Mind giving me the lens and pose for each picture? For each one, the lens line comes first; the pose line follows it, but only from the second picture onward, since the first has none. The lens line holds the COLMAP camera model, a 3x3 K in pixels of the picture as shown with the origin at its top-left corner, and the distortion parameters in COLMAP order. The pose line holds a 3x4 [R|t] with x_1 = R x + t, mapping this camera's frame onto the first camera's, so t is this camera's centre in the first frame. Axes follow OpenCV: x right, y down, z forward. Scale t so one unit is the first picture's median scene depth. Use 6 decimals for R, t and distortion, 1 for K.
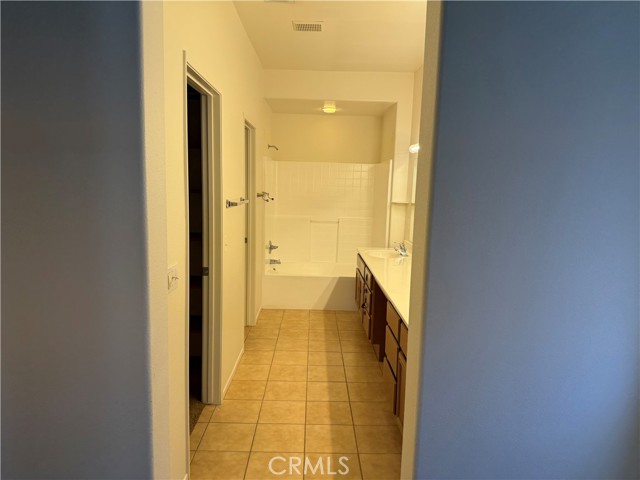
lens RADIAL K [[450.6, 0, 320.0], [0, 450.6, 240.0], [0, 0, 1]] dist [0.001693, -0.004774]
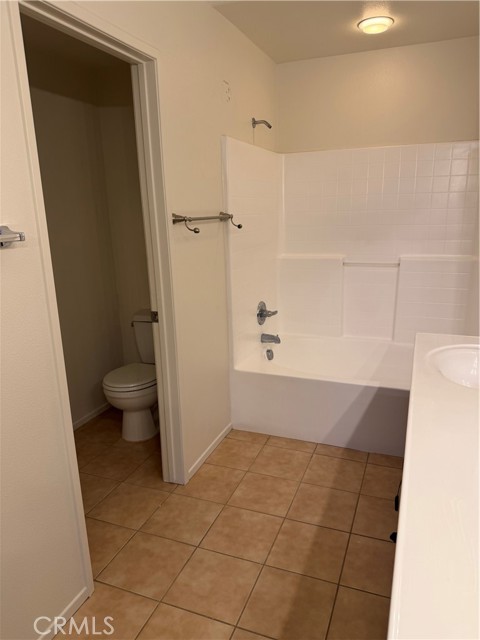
lens RADIAL K [[450.6, 0, 240.0], [0, 450.6, 320.0], [0, 0, 1]] dist [0.001693, -0.004774]
pose [[0.921463, 0.040560, -0.386343, 0.087584], [0.006949, 0.992654, 0.120787, -0.046366], [0.388404, -0.113986, 0.914412, 0.513815]]
